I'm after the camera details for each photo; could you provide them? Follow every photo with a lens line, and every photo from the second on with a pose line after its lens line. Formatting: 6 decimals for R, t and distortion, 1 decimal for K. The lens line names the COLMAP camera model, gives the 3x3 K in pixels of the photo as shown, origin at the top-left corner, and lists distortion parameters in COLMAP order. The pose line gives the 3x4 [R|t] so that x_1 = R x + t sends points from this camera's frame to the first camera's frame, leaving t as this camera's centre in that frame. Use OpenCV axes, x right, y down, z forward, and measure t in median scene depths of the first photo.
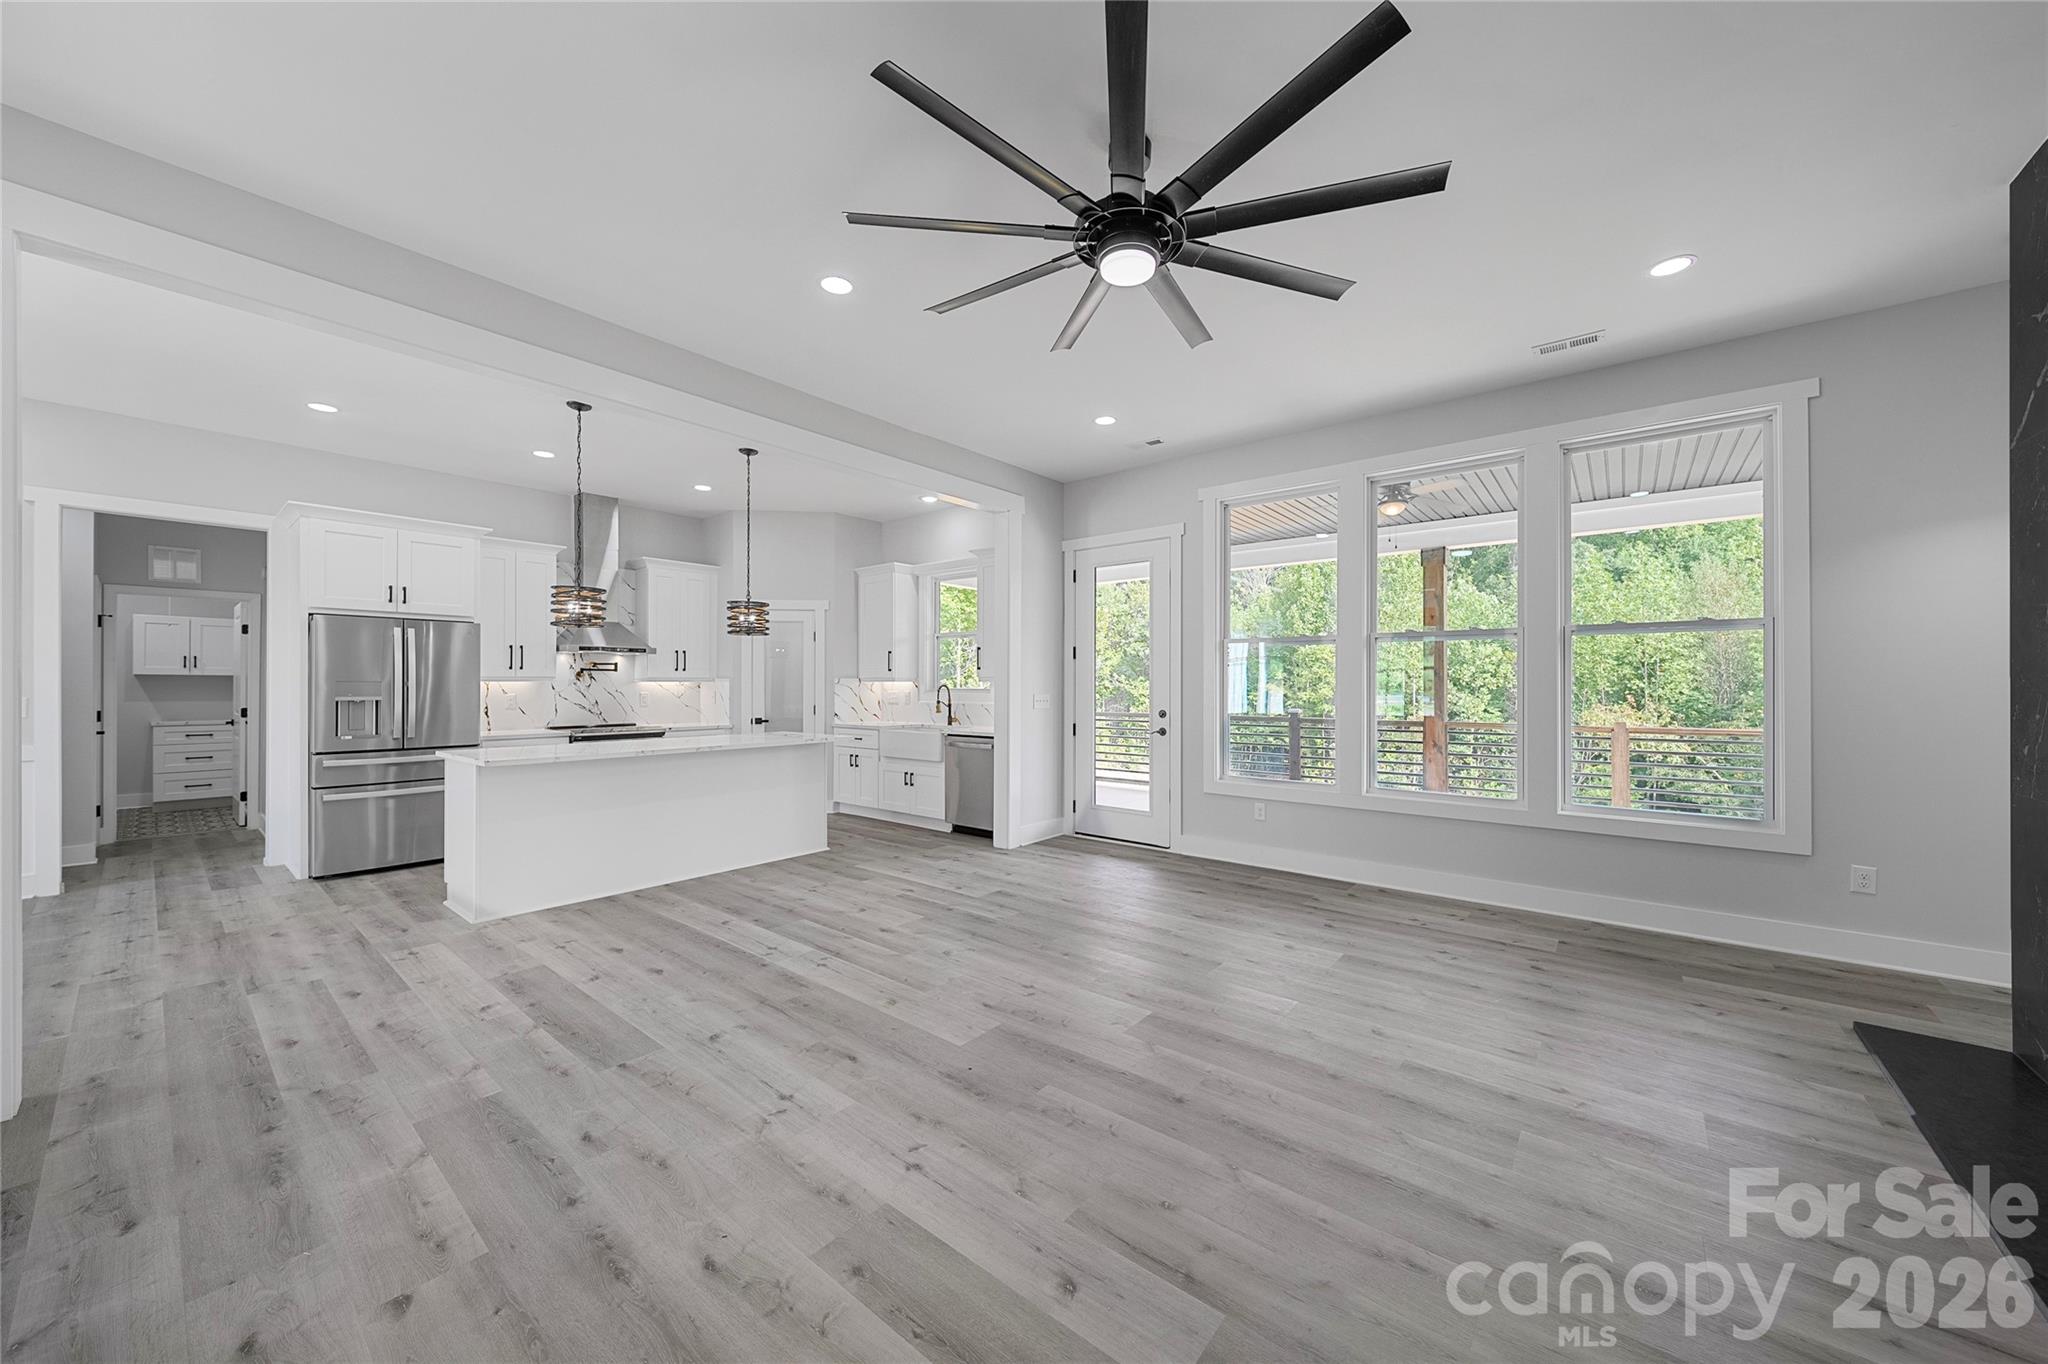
lens RADIAL K [[730.0, 0, 1028.0], [0, 730.0, 677.6], [0, 0, 1]] dist [-0.000105, -0.000142]
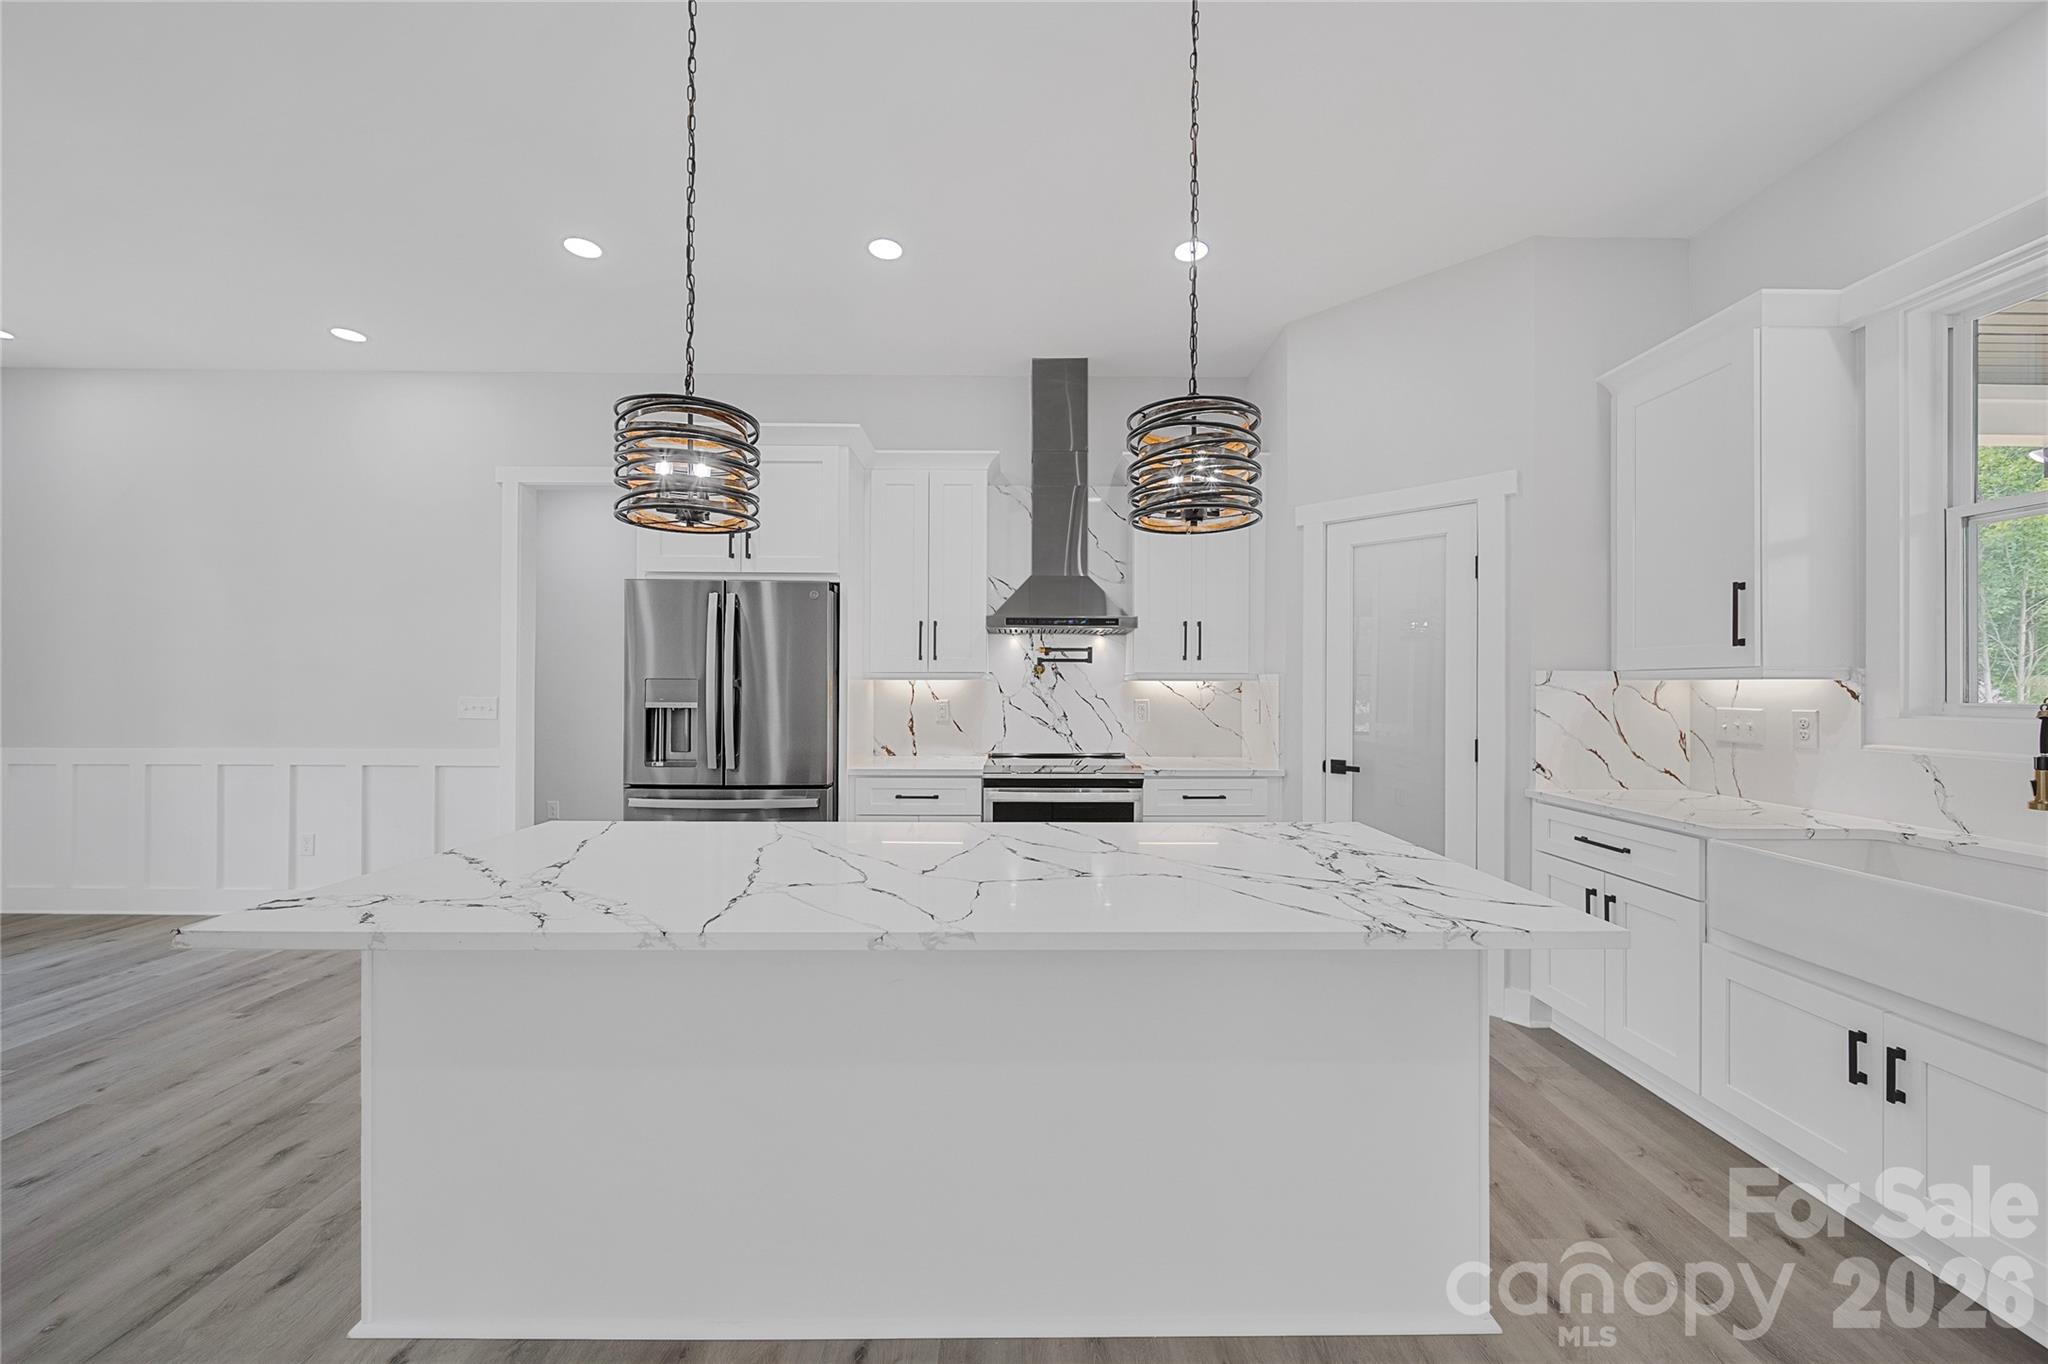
lens RADIAL K [[730.0, 0, 1028.0], [0, 730.0, 677.6], [0, 0, 1]] dist [-0.000105, -0.000142]
pose [[0.639763, -0.005812, -0.768551, -0.170757], [0.002853, 0.999982, -0.005187, 0.006834], [0.768567, 0.001126, 0.639768, 0.668072]]
